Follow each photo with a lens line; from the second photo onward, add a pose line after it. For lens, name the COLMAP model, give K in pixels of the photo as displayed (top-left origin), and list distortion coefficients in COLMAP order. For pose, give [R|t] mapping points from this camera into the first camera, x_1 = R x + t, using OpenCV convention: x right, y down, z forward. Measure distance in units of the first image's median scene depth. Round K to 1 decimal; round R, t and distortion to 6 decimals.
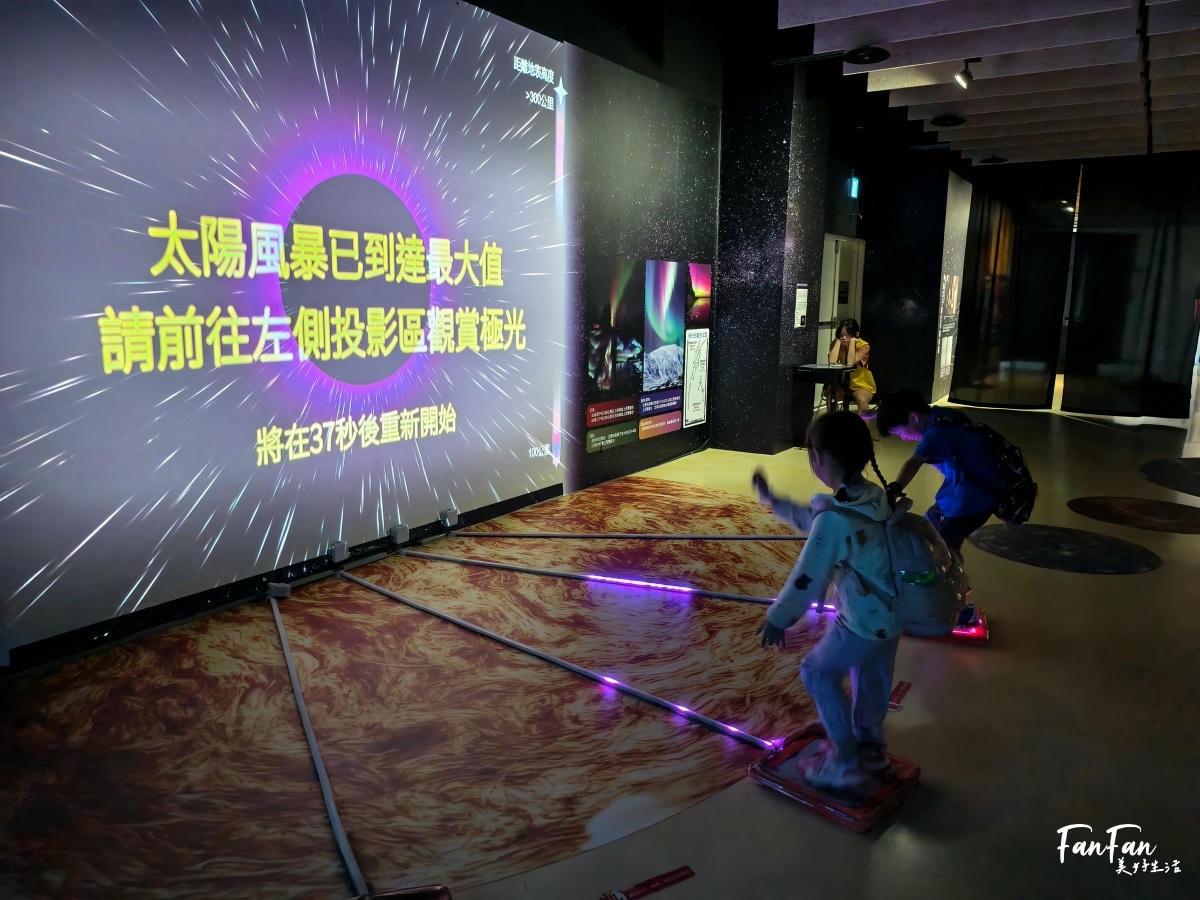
lens RADIAL K [[848.9, 0, 593.7], [0, 848.9, 452.0], [0, 0, 1]] dist [0.043567, -0.067547]
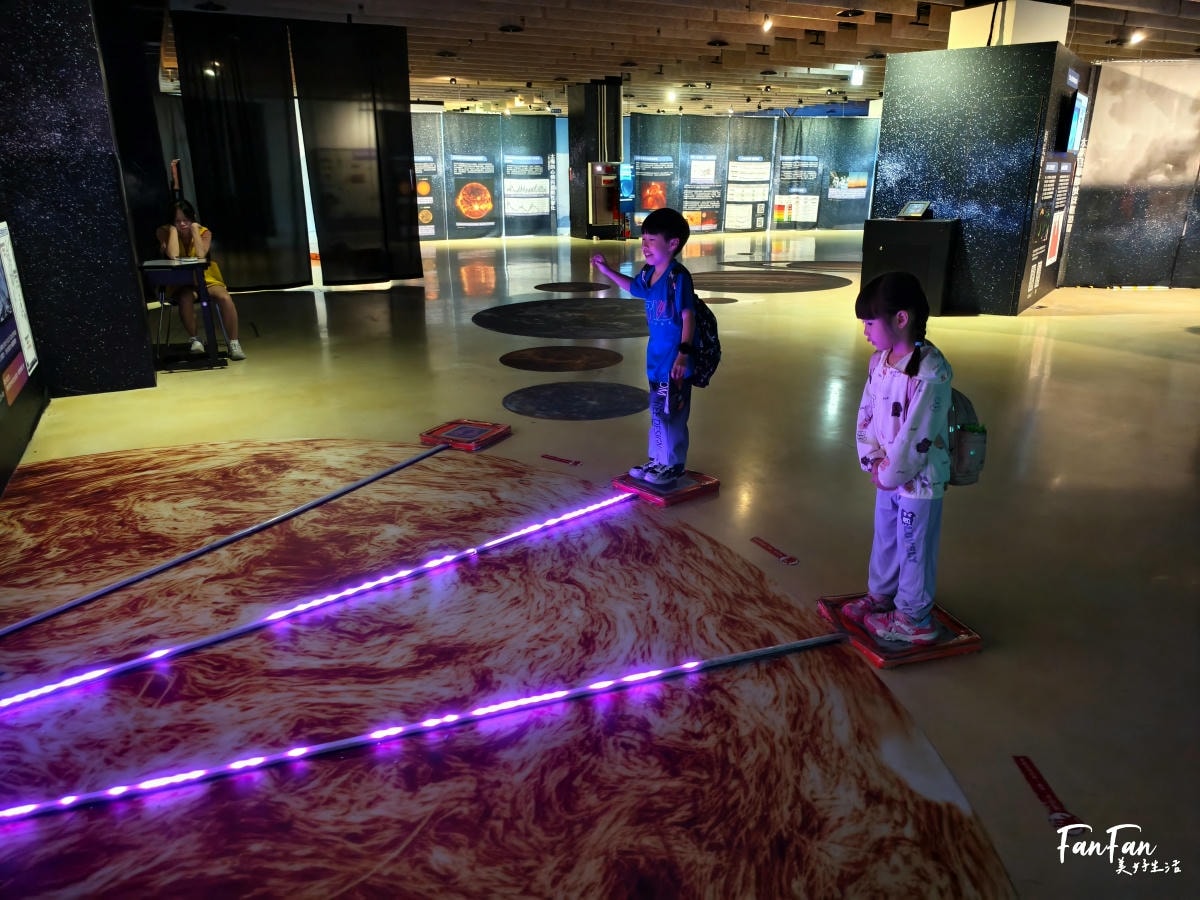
lens RADIAL K [[847.7, 0, 623.0], [0, 847.7, 448.6], [0, 0, 1]] dist [0.030846, -0.002256]
pose [[0.473550, -0.287158, 0.832641, -0.283704], [0.172577, 0.957285, 0.231995, -0.057333], [-0.863694, 0.033833, 0.502879, 0.300110]]
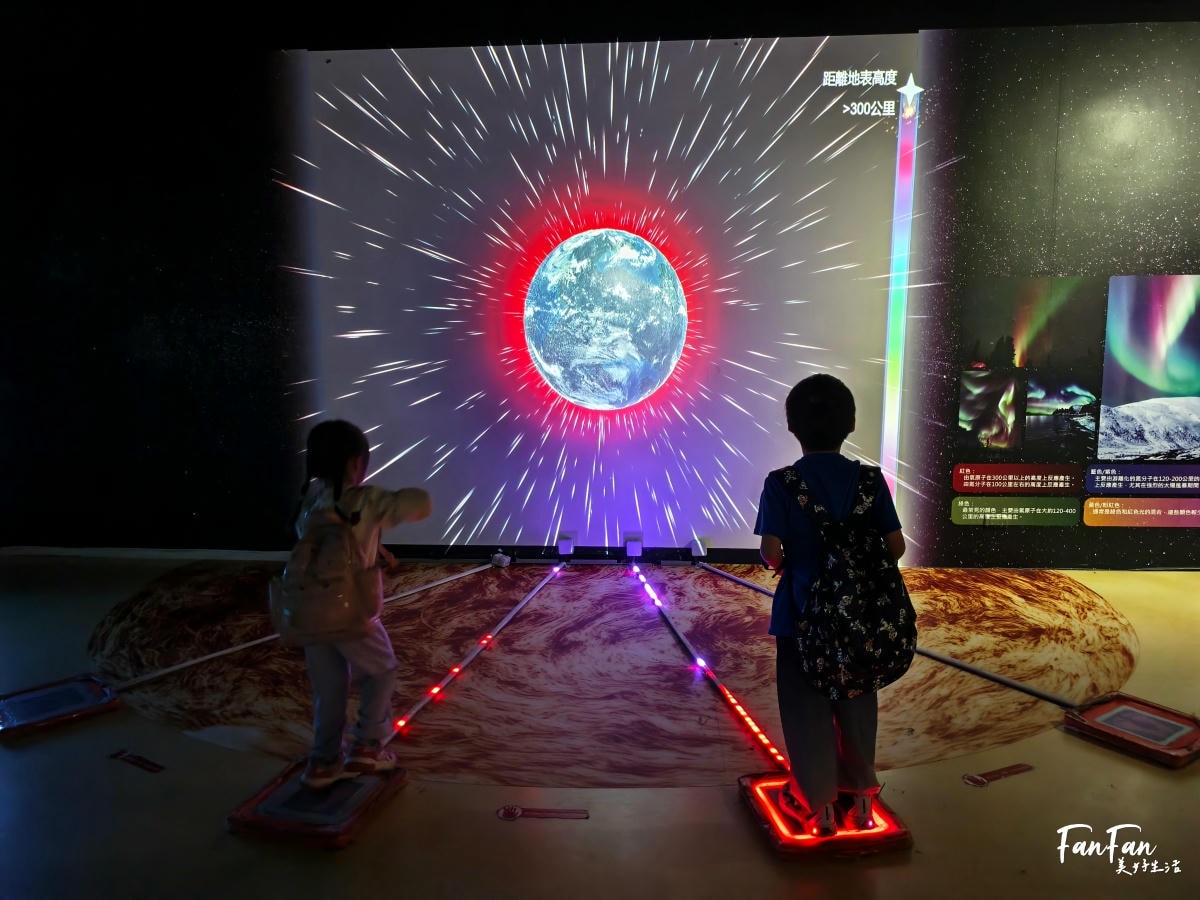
lens RADIAL K [[848.9, 0, 593.7], [0, 848.9, 452.0], [0, 0, 1]] dist [0.043567, -0.067547]
pose [[0.485824, 0.100184, -0.868296, 0.497683], [-0.150605, 0.988146, 0.029746, -0.036679], [0.860984, 0.116318, 0.495153, 0.294720]]
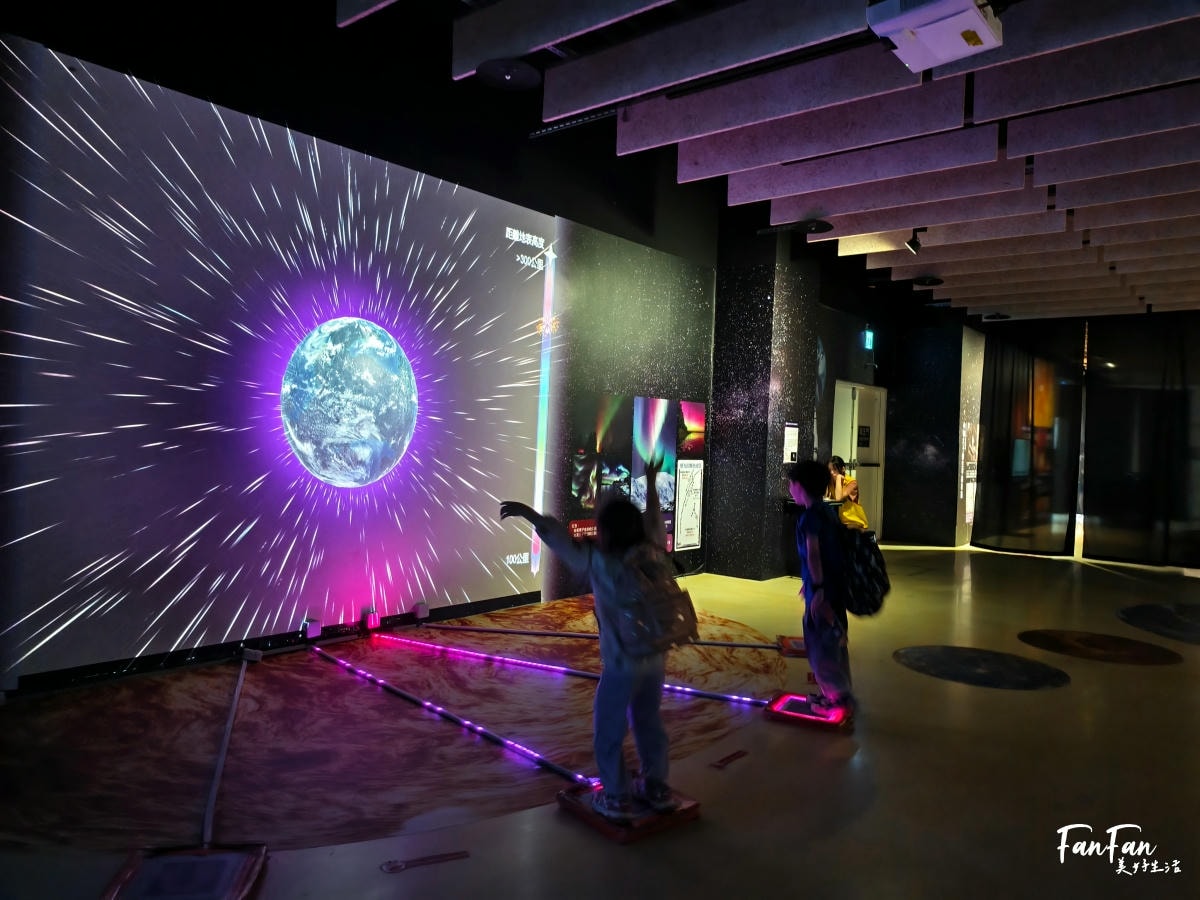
lens RADIAL K [[858.5, 0, 593.9], [0, 858.5, 437.9], [0, 0, 1]] dist [0.045027, -0.058805]
pose [[0.993060, 0.028351, -0.114137, 0.141607], [-0.049206, 0.981640, -0.184287, 0.041101], [0.106817, 0.188624, 0.976223, -0.104193]]
